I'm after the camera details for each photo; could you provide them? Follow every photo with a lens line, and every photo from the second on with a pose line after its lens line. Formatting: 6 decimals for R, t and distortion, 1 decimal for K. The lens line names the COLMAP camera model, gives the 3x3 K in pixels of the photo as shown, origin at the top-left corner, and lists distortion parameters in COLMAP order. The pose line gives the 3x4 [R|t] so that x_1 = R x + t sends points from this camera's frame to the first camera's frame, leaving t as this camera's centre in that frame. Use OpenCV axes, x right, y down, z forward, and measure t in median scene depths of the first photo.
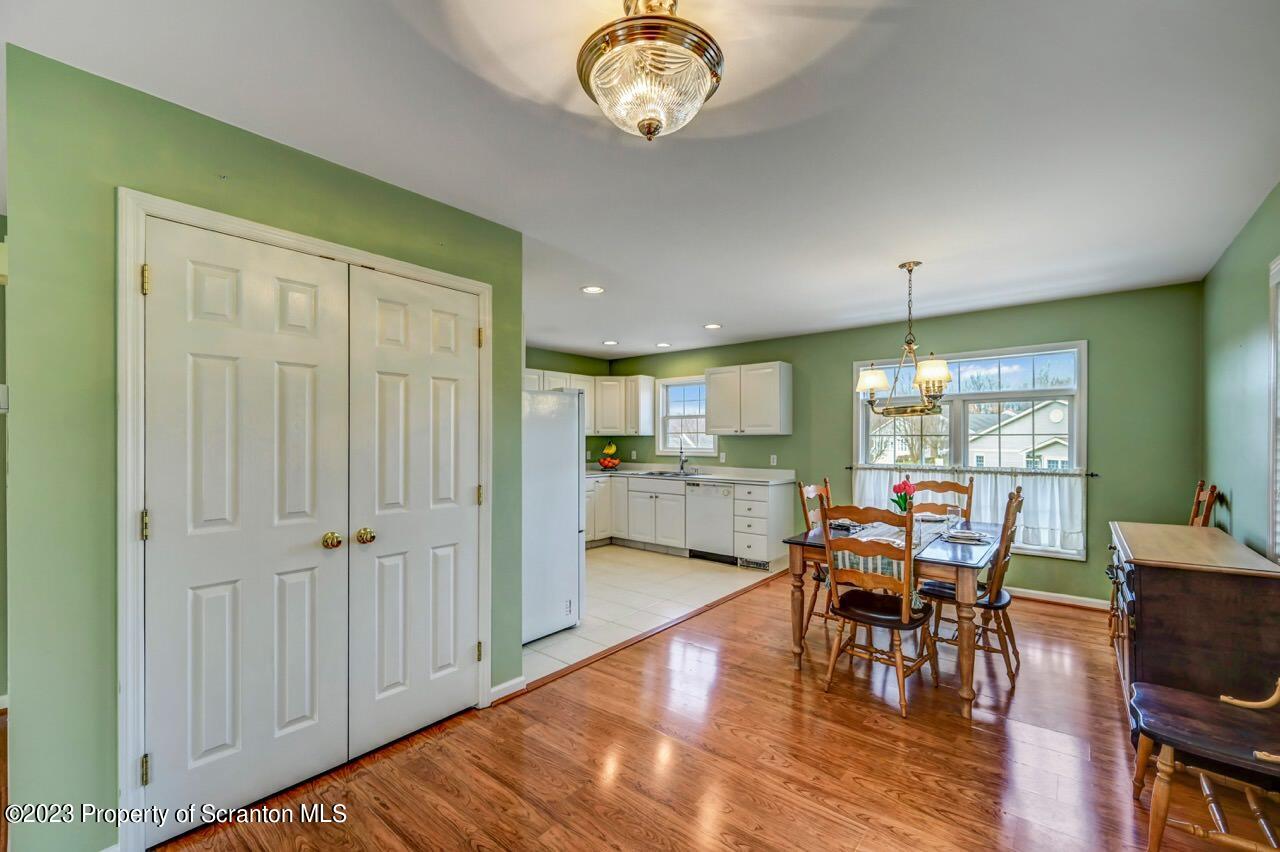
lens RADIAL K [[528.8, 0, 643.9], [0, 528.8, 438.7], [0, 0, 1]] dist [0.001479, 0.000257]
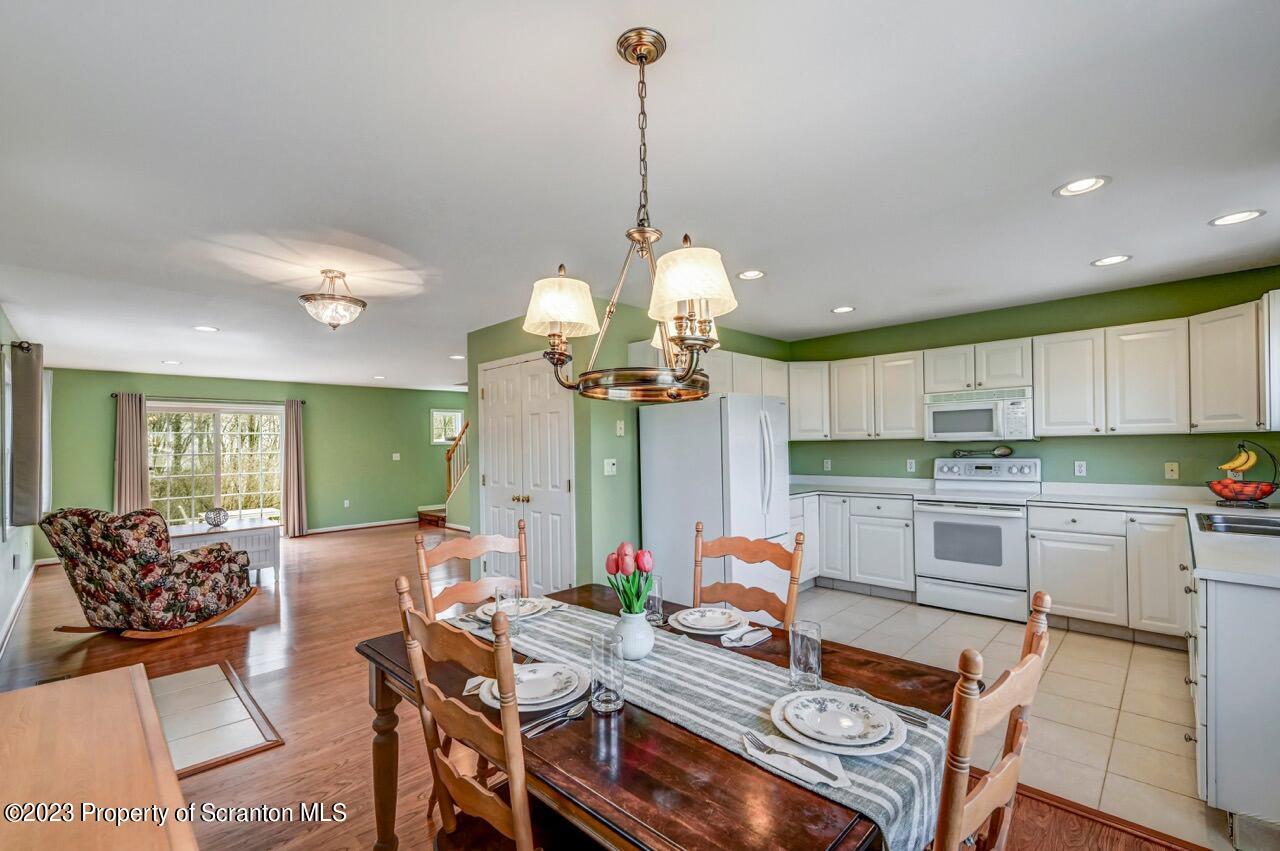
lens RADIAL K [[547.8, 0, 637.4], [0, 547.8, 447.9], [0, 0, 1]] dist [0.001209, -0.000386]
pose [[-0.088973, 0.008857, -0.995995, 0.558859], [0.016859, 0.999831, 0.007385, -0.004927], [0.995891, -0.016134, -0.089107, 0.608421]]
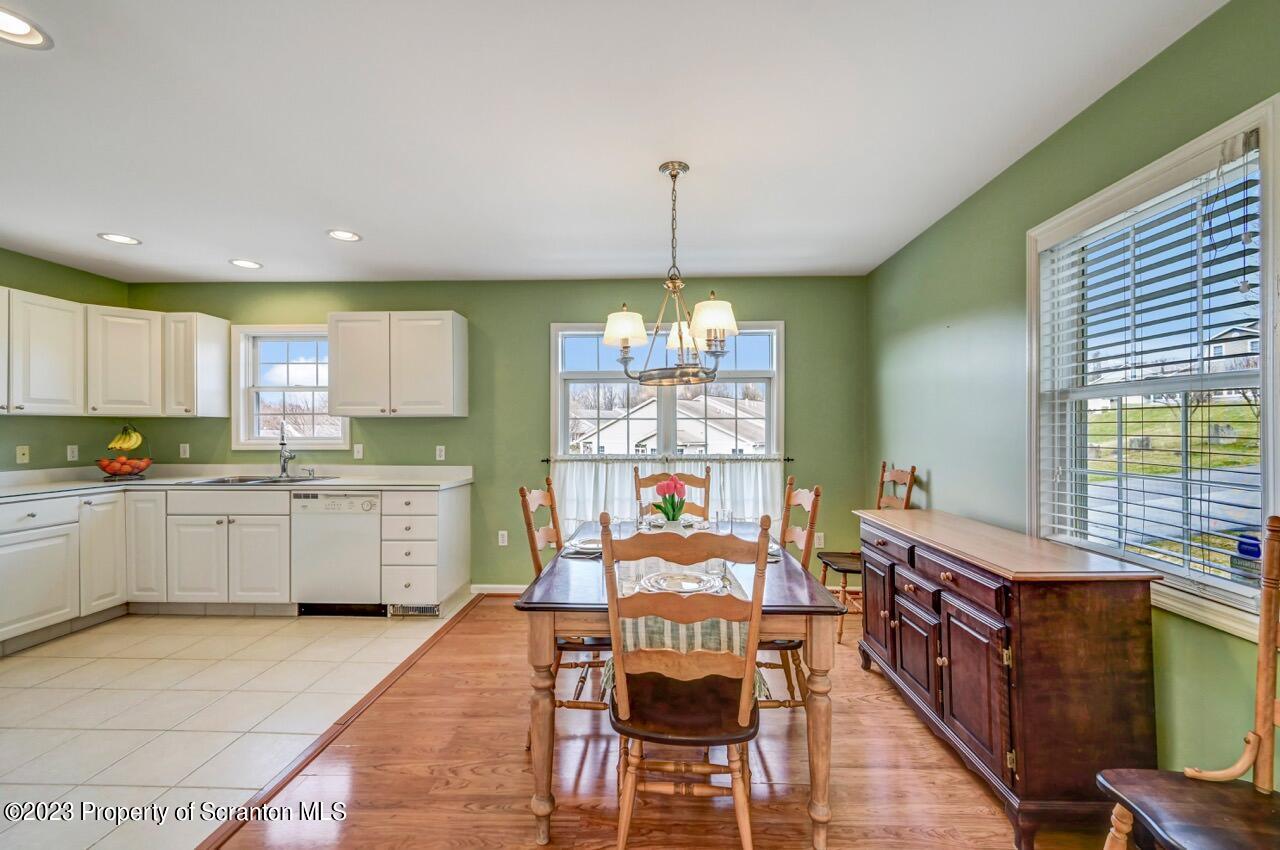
lens RADIAL K [[531.5, 0, 644.5], [0, 531.5, 431.6], [0, 0, 1]] dist [0.000536, -0.000379]
pose [[0.786657, -0.000283, 0.617390, 0.021950], [0.000072, 1.000000, 0.000367, 0.011964], [-0.617390, -0.000244, 0.786657, 0.277881]]
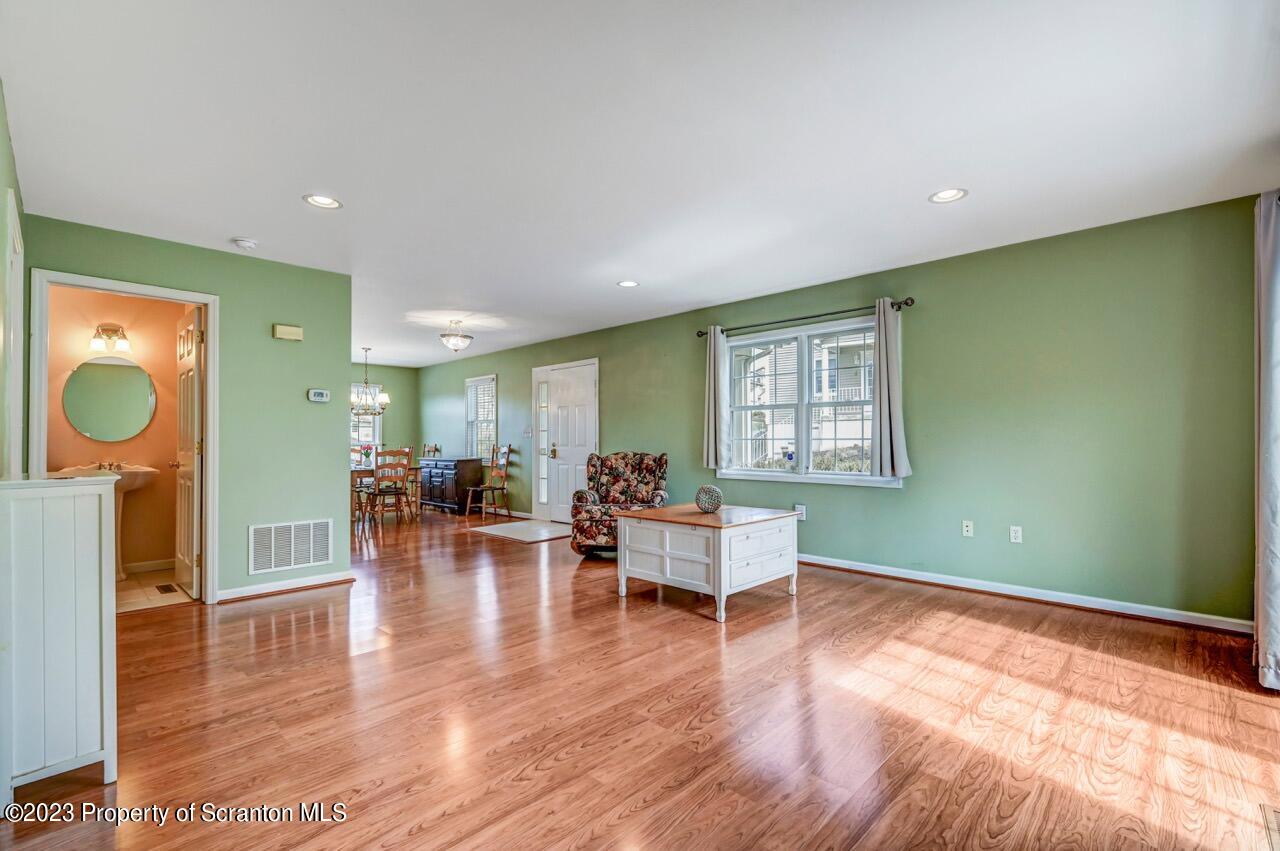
lens RADIAL K [[572.3, 0, 646.8], [0, 572.3, 442.8], [0, 0, 1]] dist [0.001994, 0.000262]
pose [[0.074038, -0.003410, 0.997250, -1.086644], [0.003159, 0.999990, 0.003185, 0.041458], [-0.997250, 0.002915, 0.074048, -0.220543]]
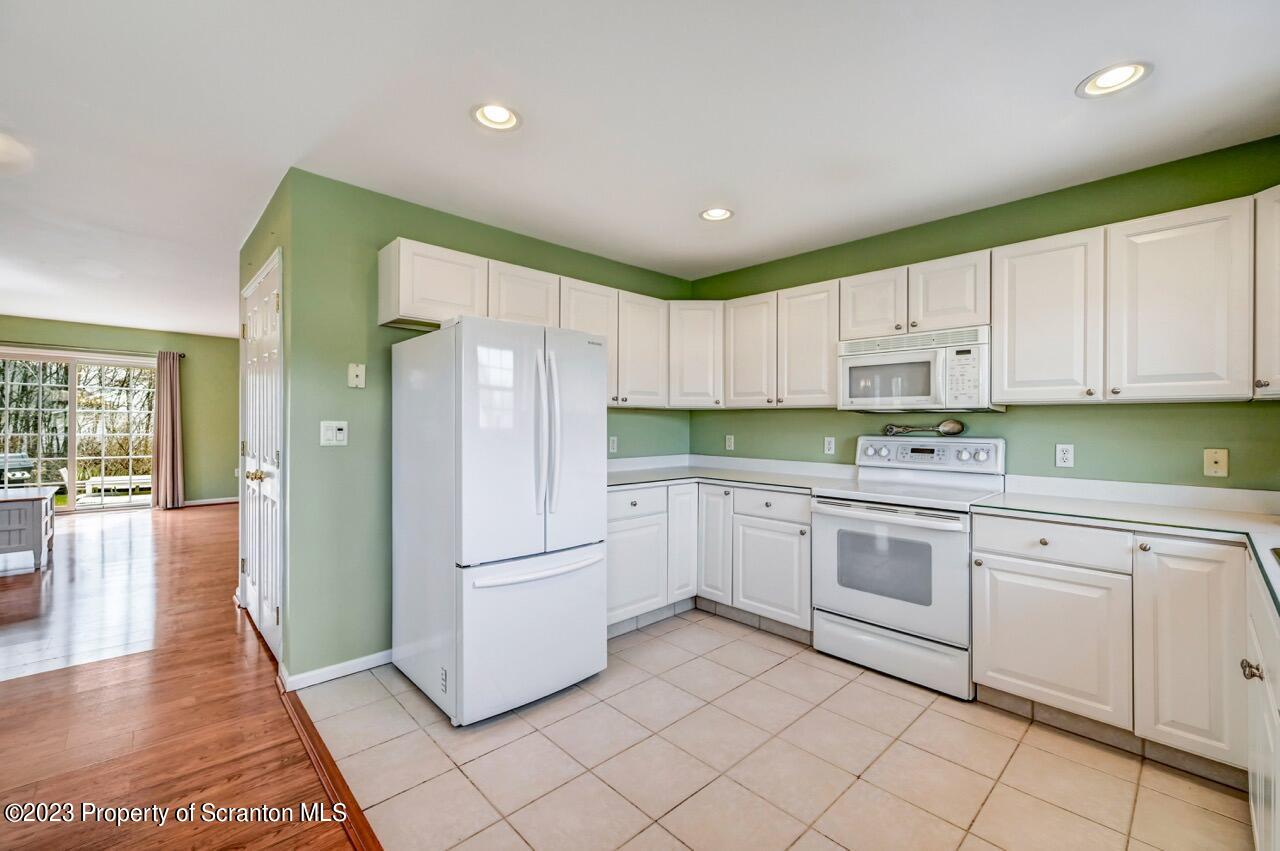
lens RADIAL K [[533.4, 0, 636.5], [0, 533.4, 423.0], [0, 0, 1]] dist [0.000140, 0.000299]
pose [[-0.128344, 0.000383, -0.991730, 0.279585], [-0.009047, 0.999958, 0.001557, 0.012533], [0.991688, 0.009172, -0.128335, 0.824789]]
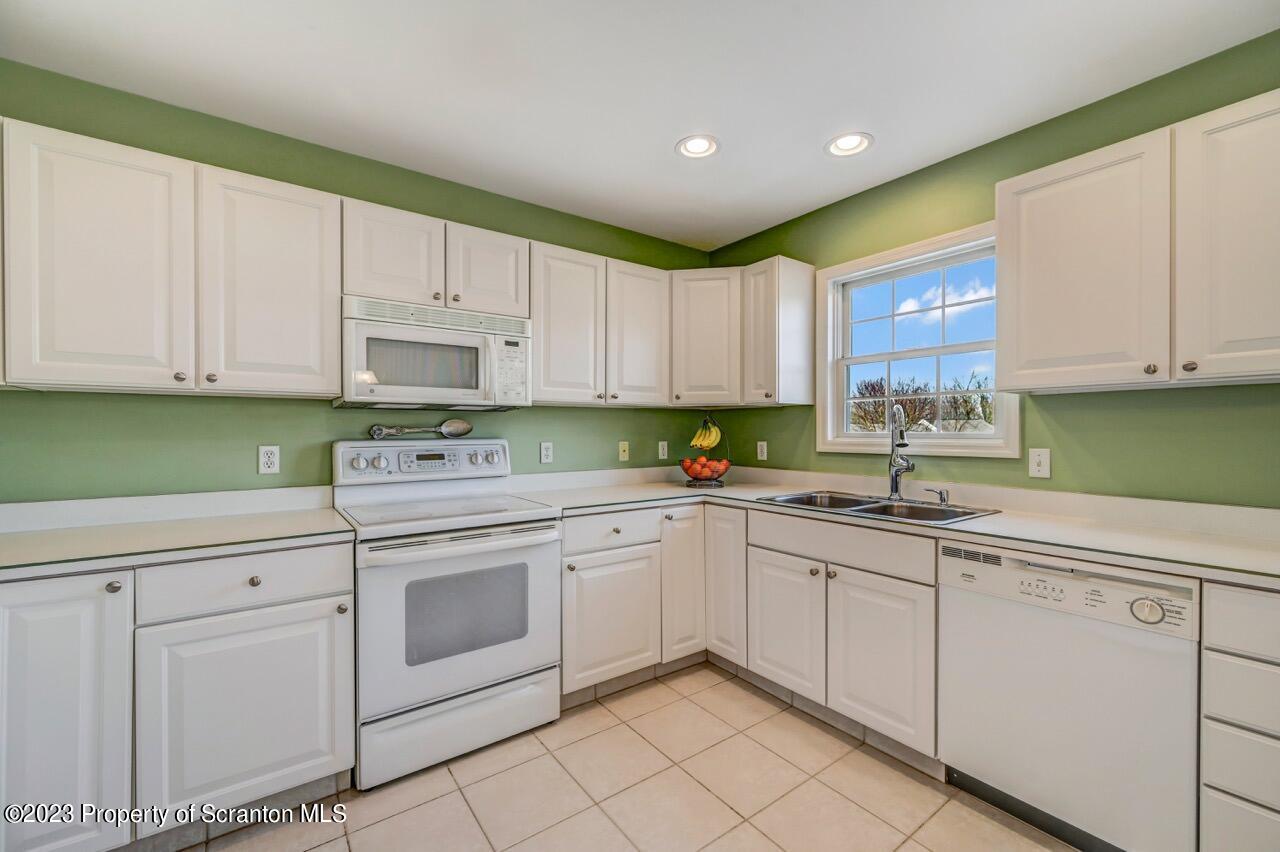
lens RADIAL K [[522.5, 0, 642.1], [0, 522.5, 431.9], [0, 0, 1]] dist [-0.000617, 0.000067]
pose [[0.970497, 0.000346, -0.241113, -0.013785], [0.000037, 0.999999, 0.001583, 0.017659], [0.241113, -0.001545, 0.970496, 0.675828]]
